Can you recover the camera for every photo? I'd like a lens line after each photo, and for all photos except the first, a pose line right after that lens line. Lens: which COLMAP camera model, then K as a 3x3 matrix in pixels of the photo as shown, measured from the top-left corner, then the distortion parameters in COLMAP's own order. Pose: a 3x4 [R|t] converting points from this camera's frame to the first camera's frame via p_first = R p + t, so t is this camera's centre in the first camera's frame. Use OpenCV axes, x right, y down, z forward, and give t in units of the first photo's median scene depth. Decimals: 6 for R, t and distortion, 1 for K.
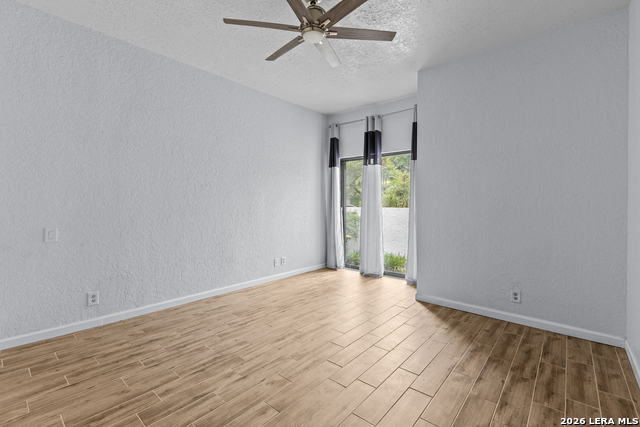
lens RADIAL K [[285.1, 0, 319.8], [0, 285.1, 210.9], [0, 0, 1]] dist [0.003418, -0.001646]
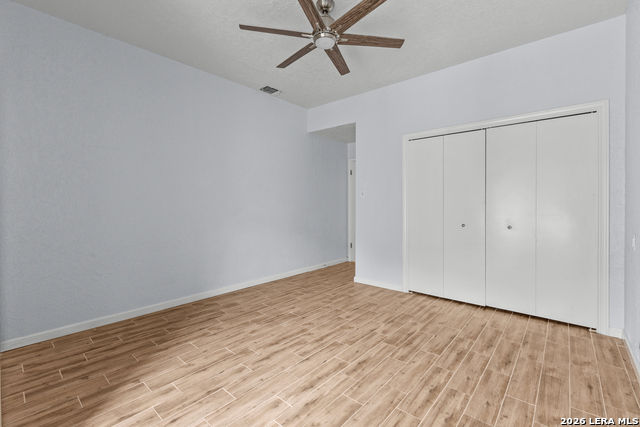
lens RADIAL K [[285.1, 0, 320.4], [0, 285.1, 209.4], [0, 0, 1]] dist [0.003418, -0.001646]
pose [[-0.999987, -0.004980, -0.000916, -0.009757], [-0.005017, 0.998980, 0.044871, -0.048568], [0.000692, 0.044875, -0.998992, 1.959644]]
